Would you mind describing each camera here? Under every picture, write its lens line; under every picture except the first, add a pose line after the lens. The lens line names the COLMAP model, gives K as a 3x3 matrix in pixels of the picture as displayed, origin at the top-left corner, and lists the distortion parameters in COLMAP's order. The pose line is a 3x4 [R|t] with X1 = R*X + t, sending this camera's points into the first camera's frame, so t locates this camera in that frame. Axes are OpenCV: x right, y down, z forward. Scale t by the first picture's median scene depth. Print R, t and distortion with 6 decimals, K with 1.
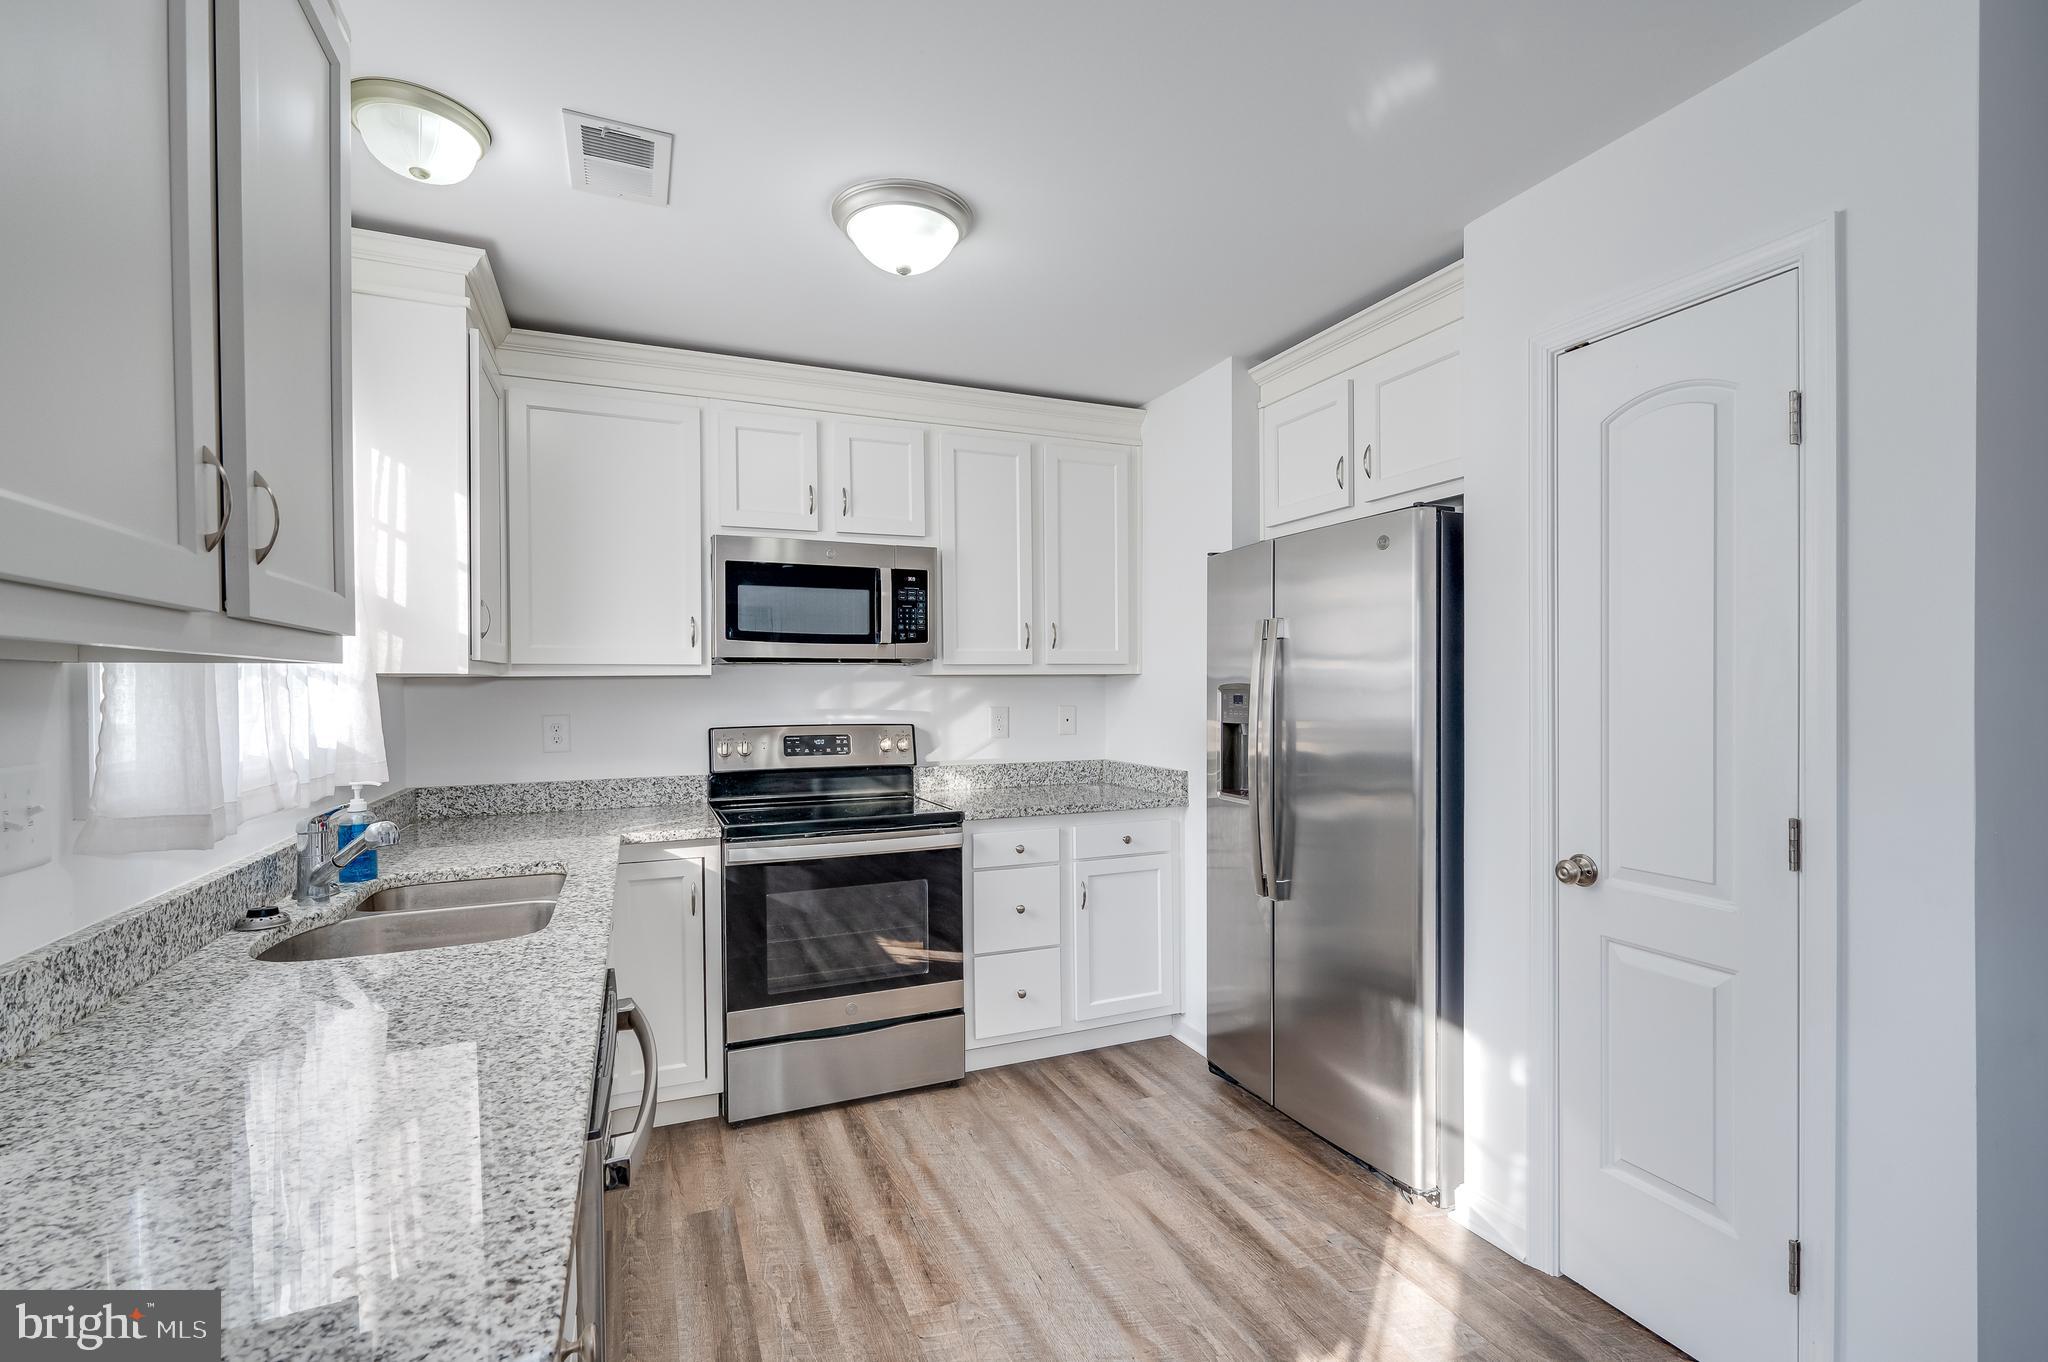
lens RADIAL K [[900.7, 0, 1030.0], [0, 900.7, 689.2], [0, 0, 1]] dist [-0.000618, -0.000001]
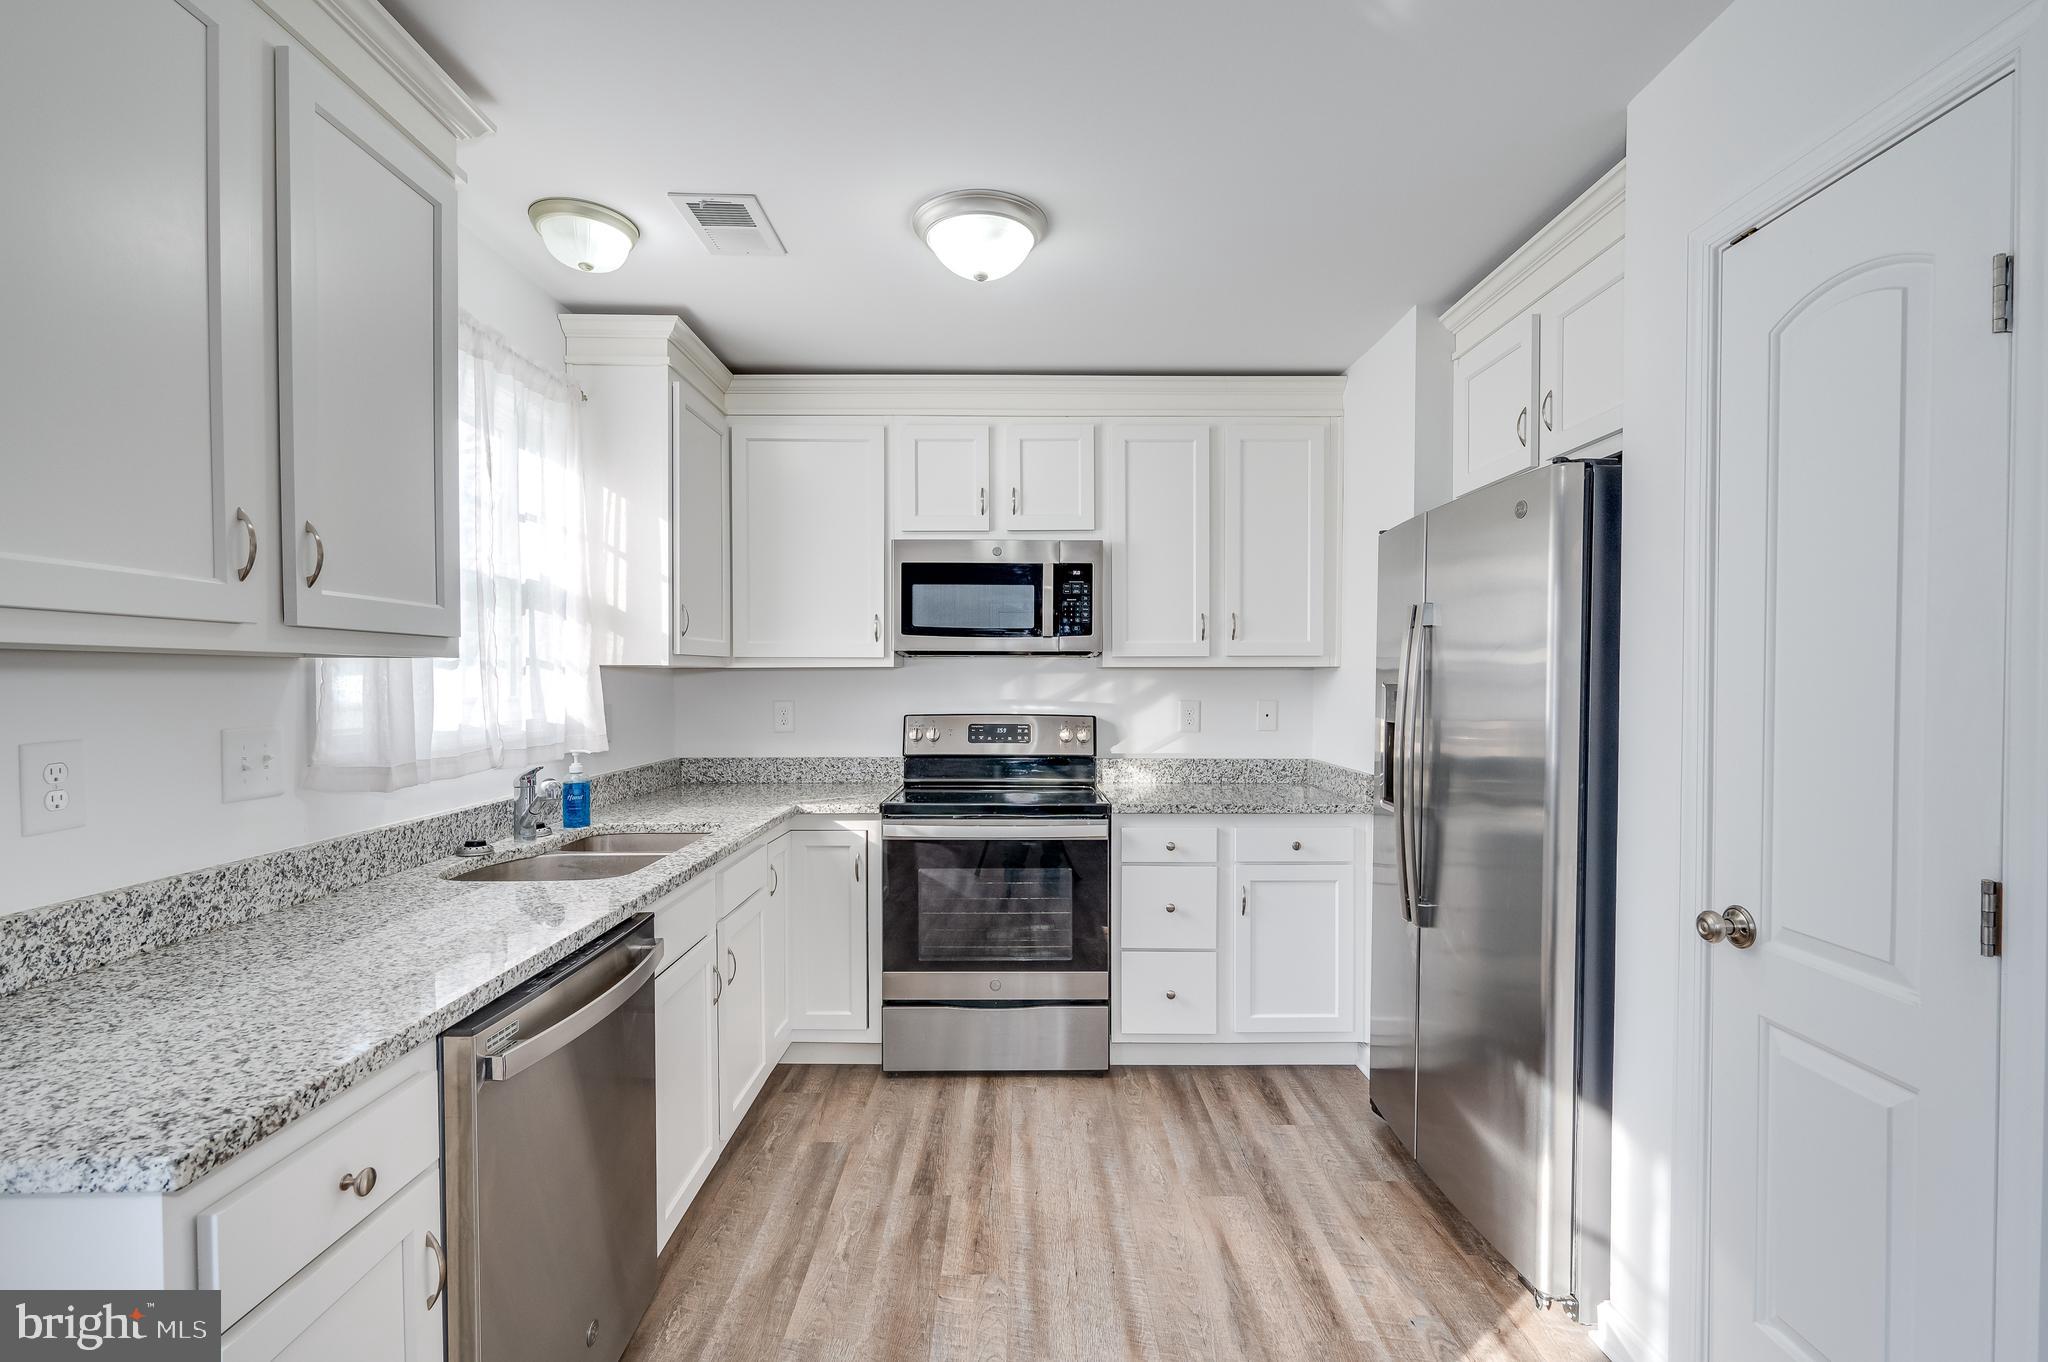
lens RADIAL K [[900.7, 0, 1030.0], [0, 900.7, 689.2], [0, 0, 1]] dist [-0.000618, -0.000001]
pose [[0.922815, 0.011898, -0.385061, 0.258399], [-0.008349, 0.999906, 0.010887, -0.002067], [0.385154, -0.006832, 0.922827, 0.050926]]
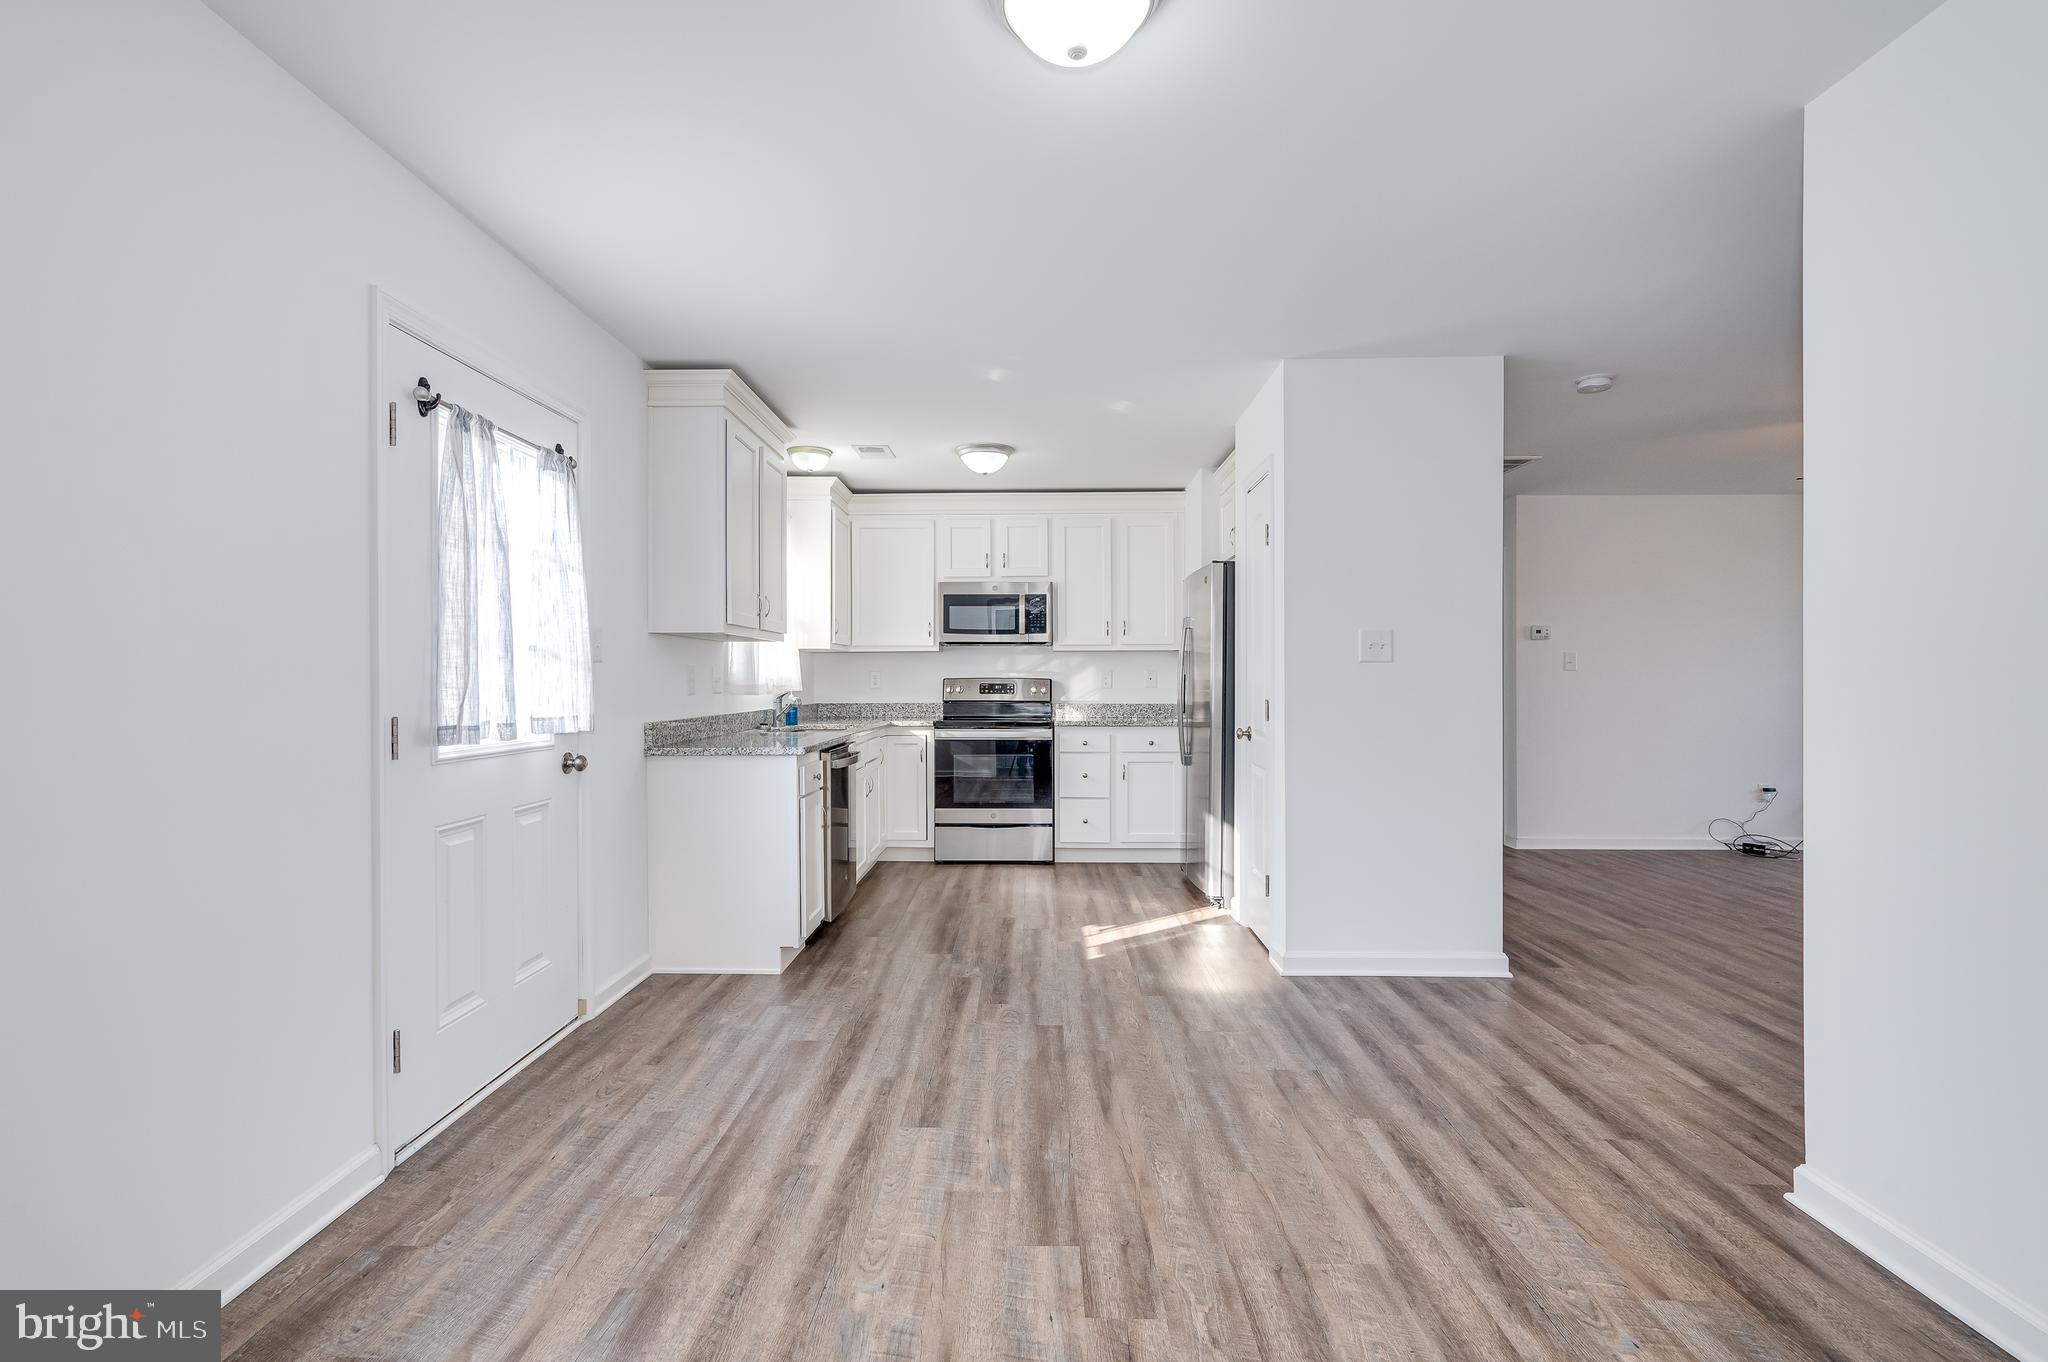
lens RADIAL K [[907.6, 0, 1024.0], [0, 907.6, 681.0], [0, 0, 1]] dist [-0.000637, -0.000122]
pose [[0.913817, 0.005015, -0.406096, 0.743921], [-0.006115, 0.999980, -0.001412, 0.061215], [0.406081, 0.003773, 0.913829, -0.899758]]
